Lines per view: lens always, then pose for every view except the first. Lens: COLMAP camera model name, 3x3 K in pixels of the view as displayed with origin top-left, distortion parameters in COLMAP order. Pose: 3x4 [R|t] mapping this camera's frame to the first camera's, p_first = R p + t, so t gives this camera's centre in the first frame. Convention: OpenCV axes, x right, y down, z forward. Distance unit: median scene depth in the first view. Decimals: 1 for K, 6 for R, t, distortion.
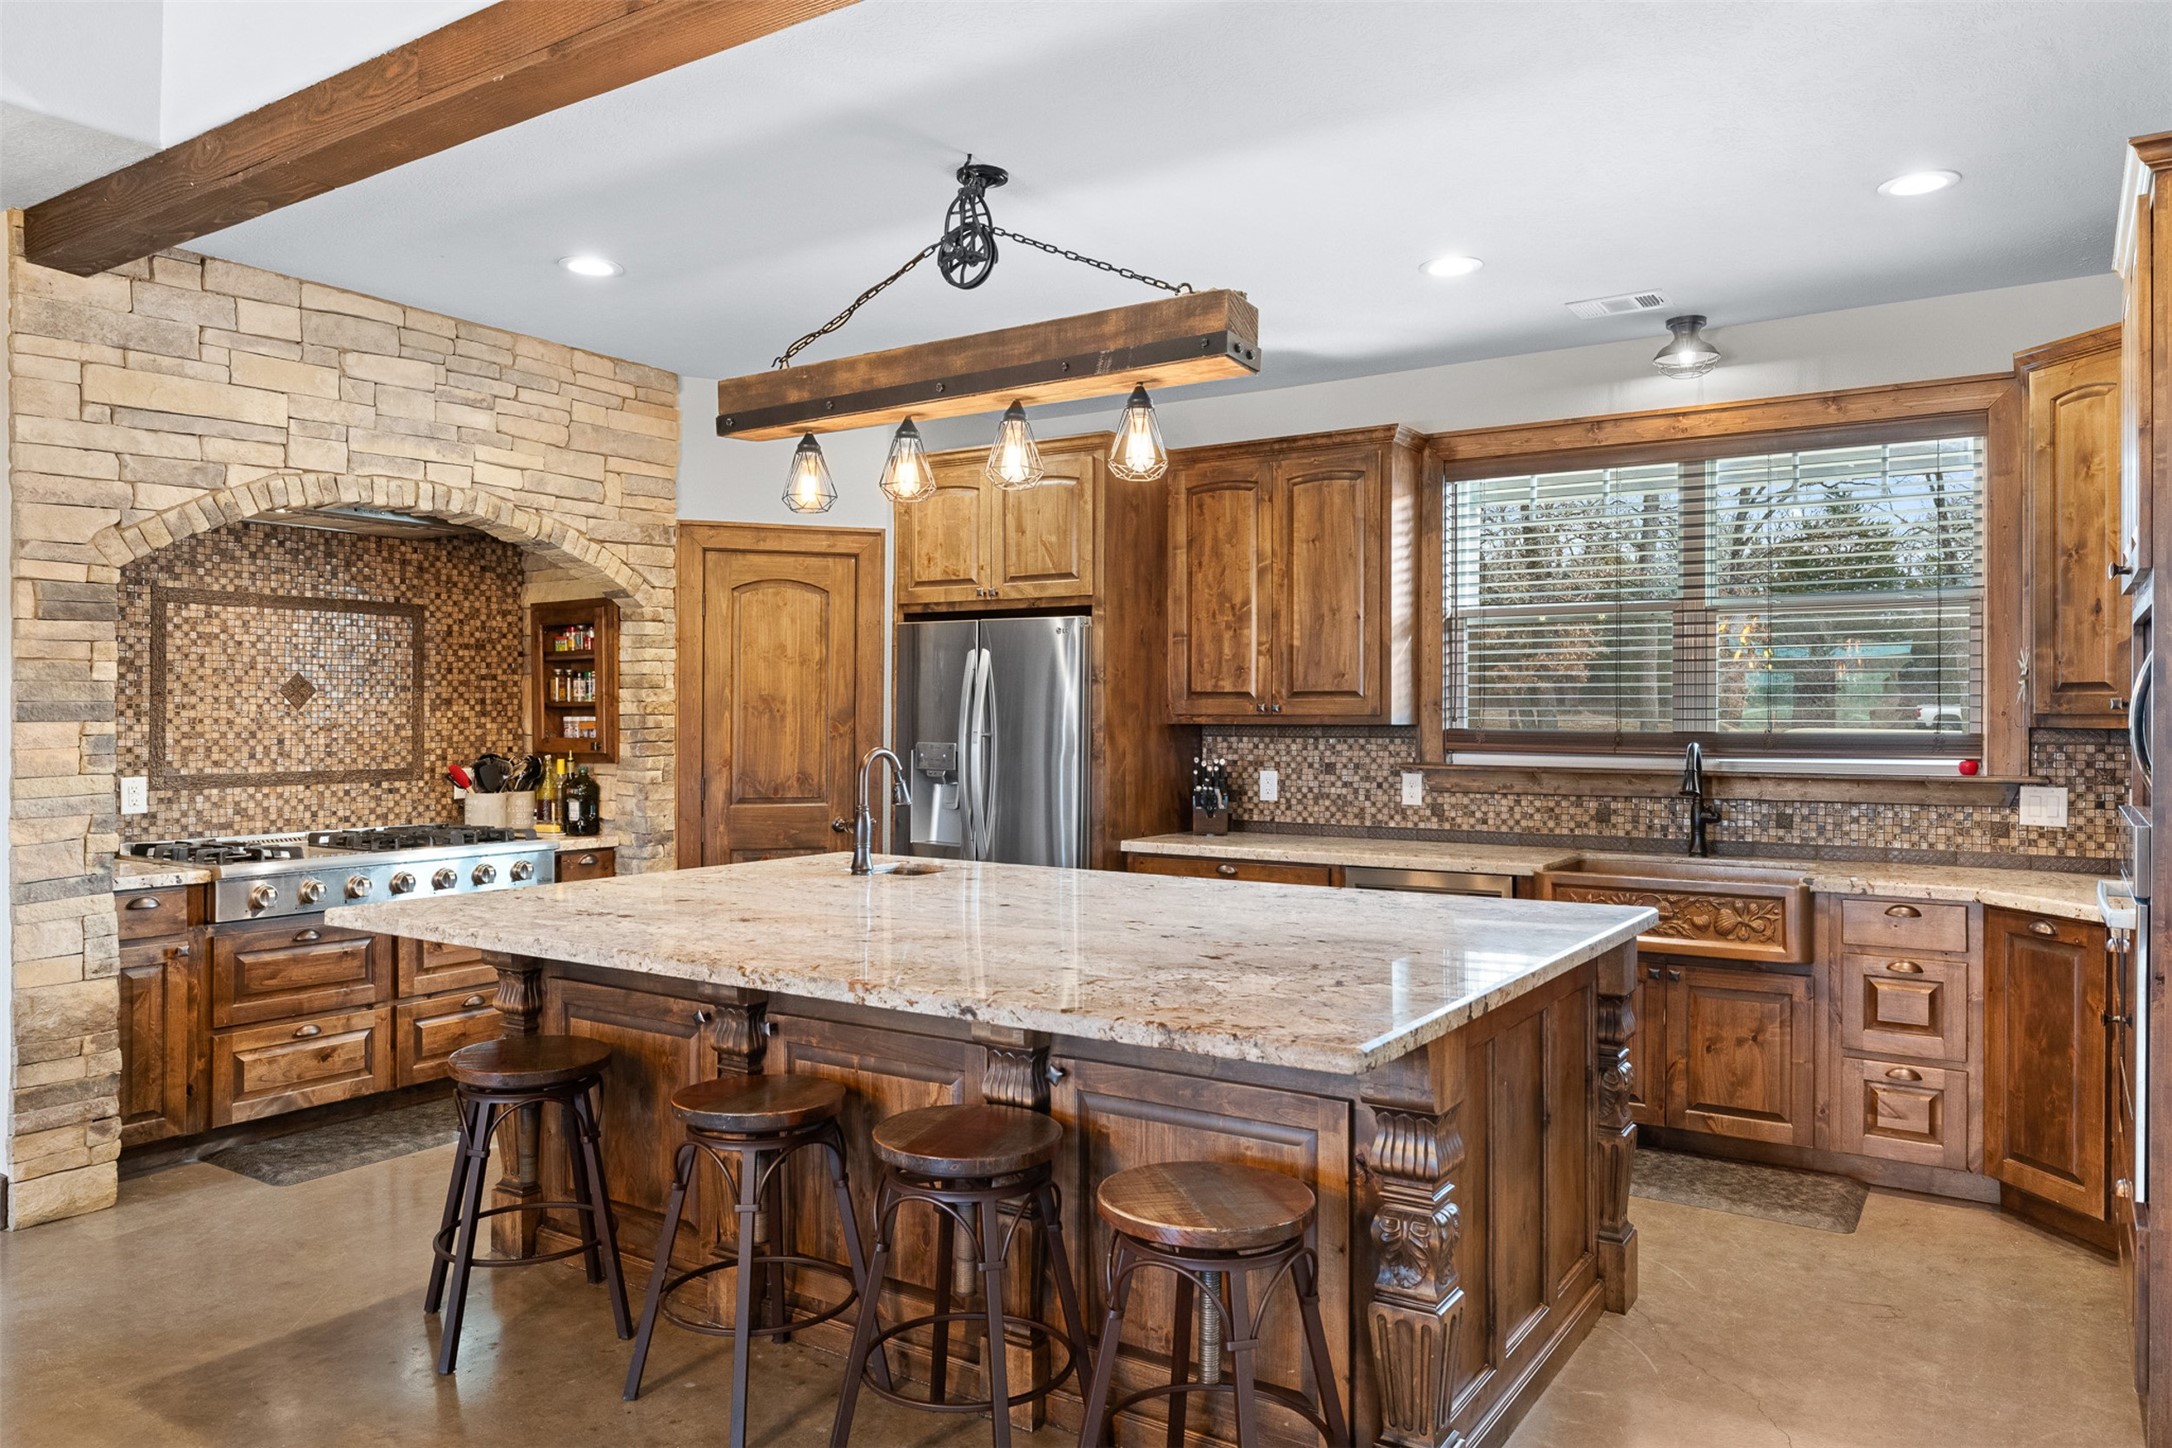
lens RADIAL K [[1477.4, 0, 1085.4], [0, 1477.4, 720.6], [0, 0, 1]] dist [0.000657, 0.000625]
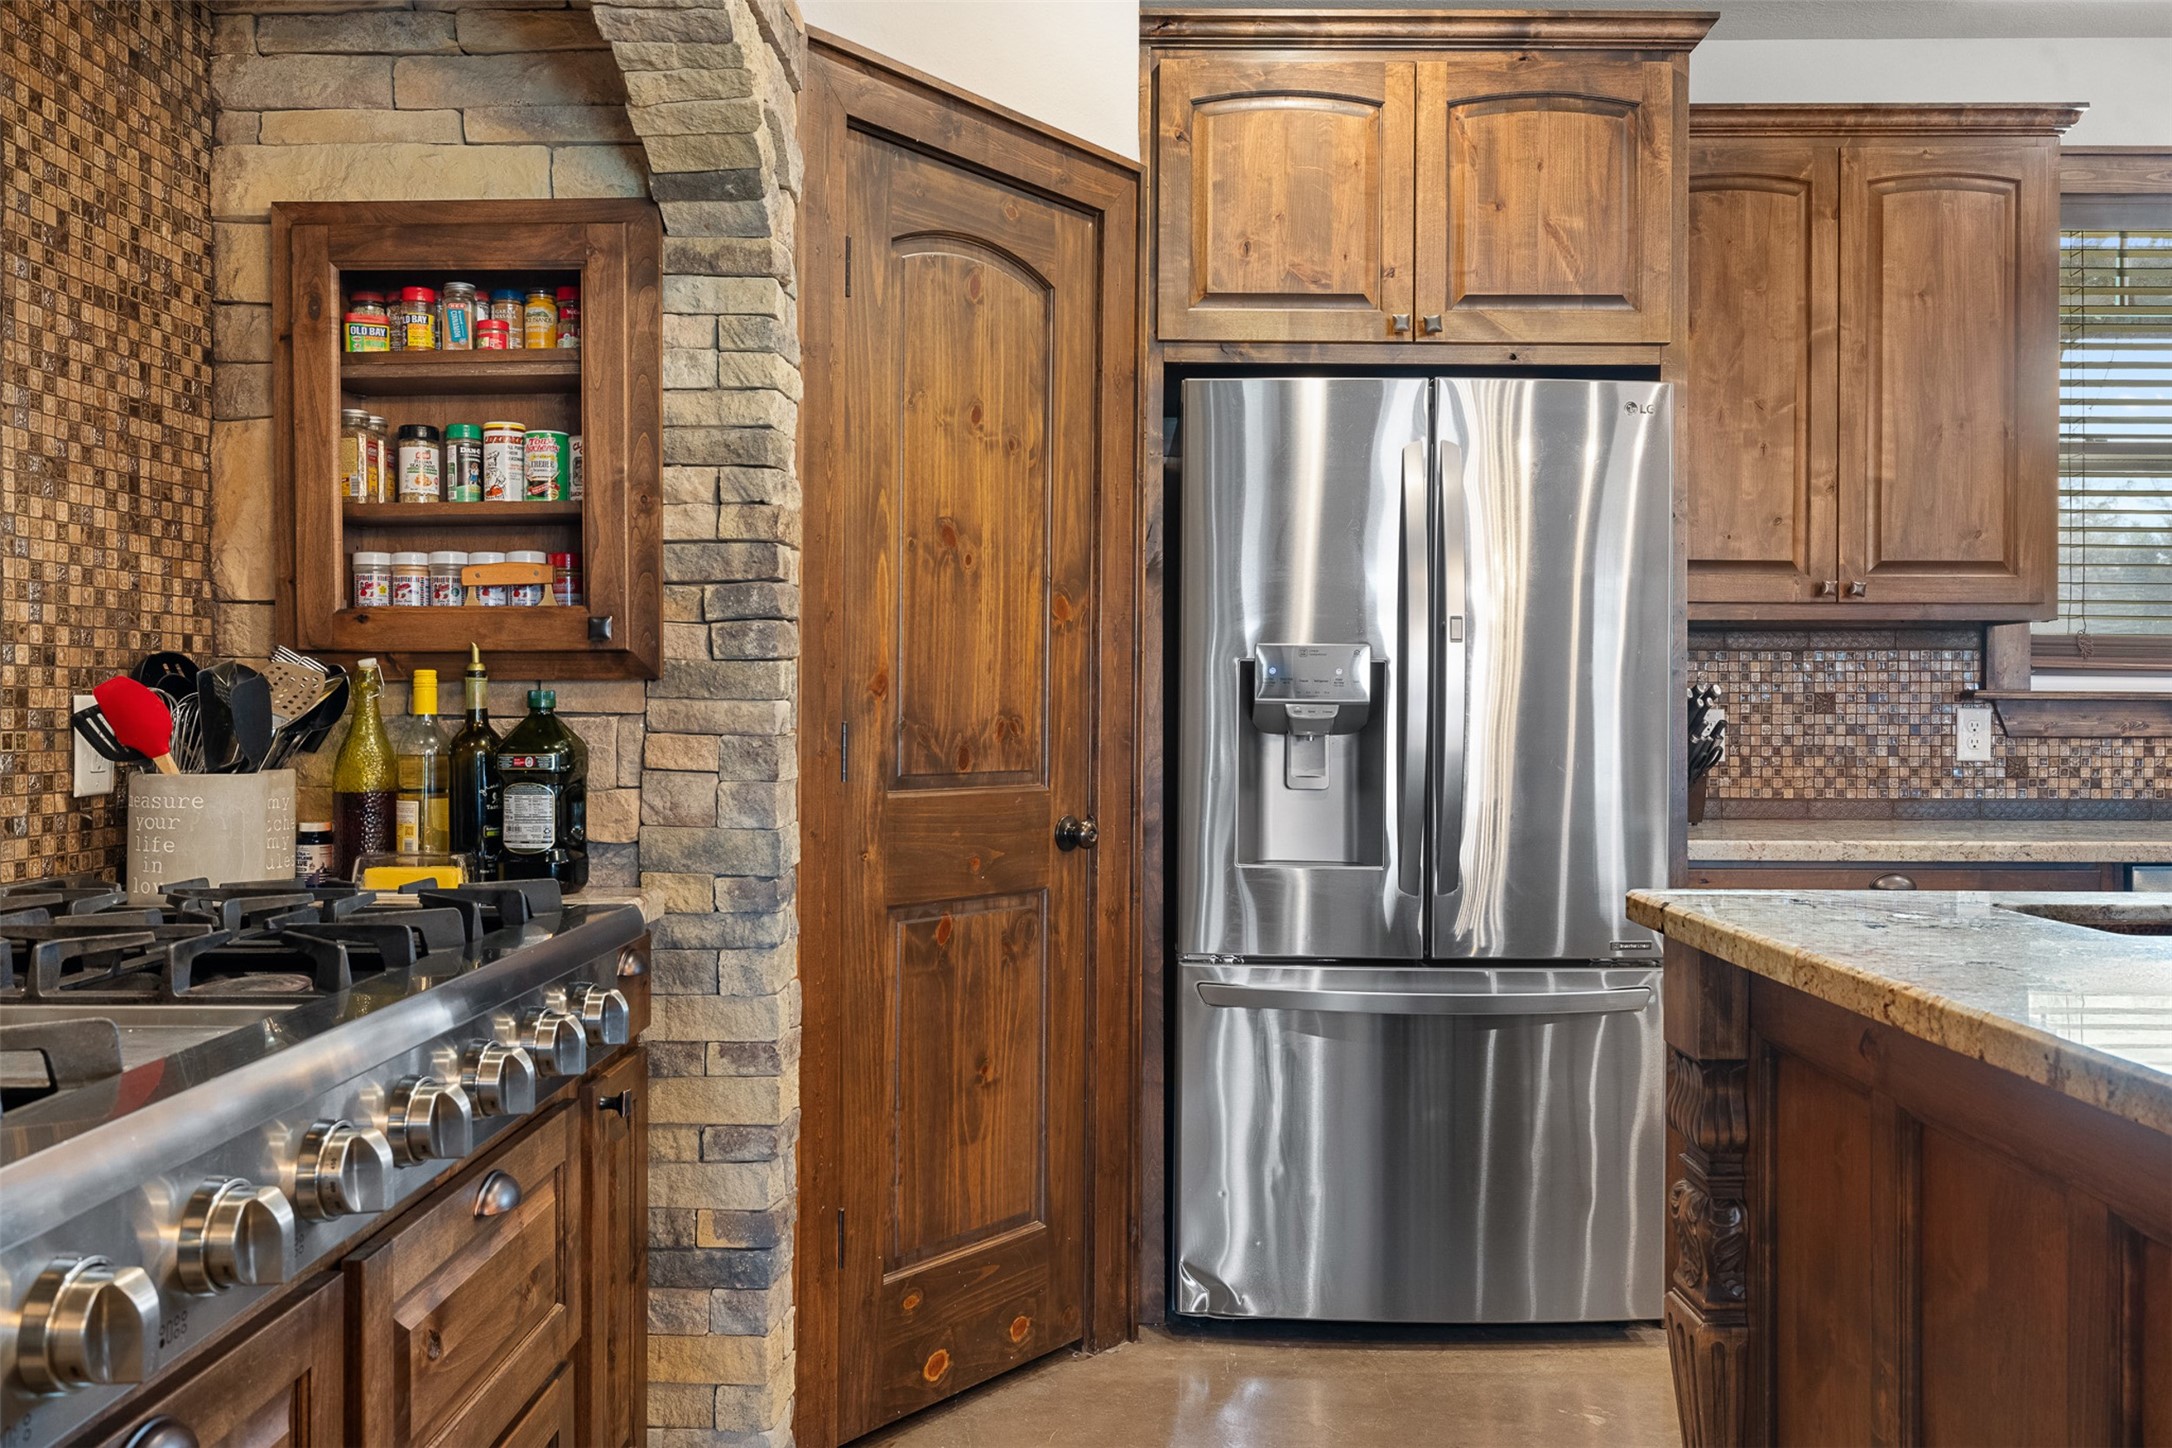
lens RADIAL K [[1682.1, 0, 1086.4], [0, 1682.1, 722.1], [0, 0, 1]] dist [-0.001439, -0.005306]
pose [[0.838553, -0.003389, 0.544810, -0.444583], [0.000390, 0.999984, 0.005621, 0.036486], [-0.544820, -0.004501, 0.838541, 0.607626]]
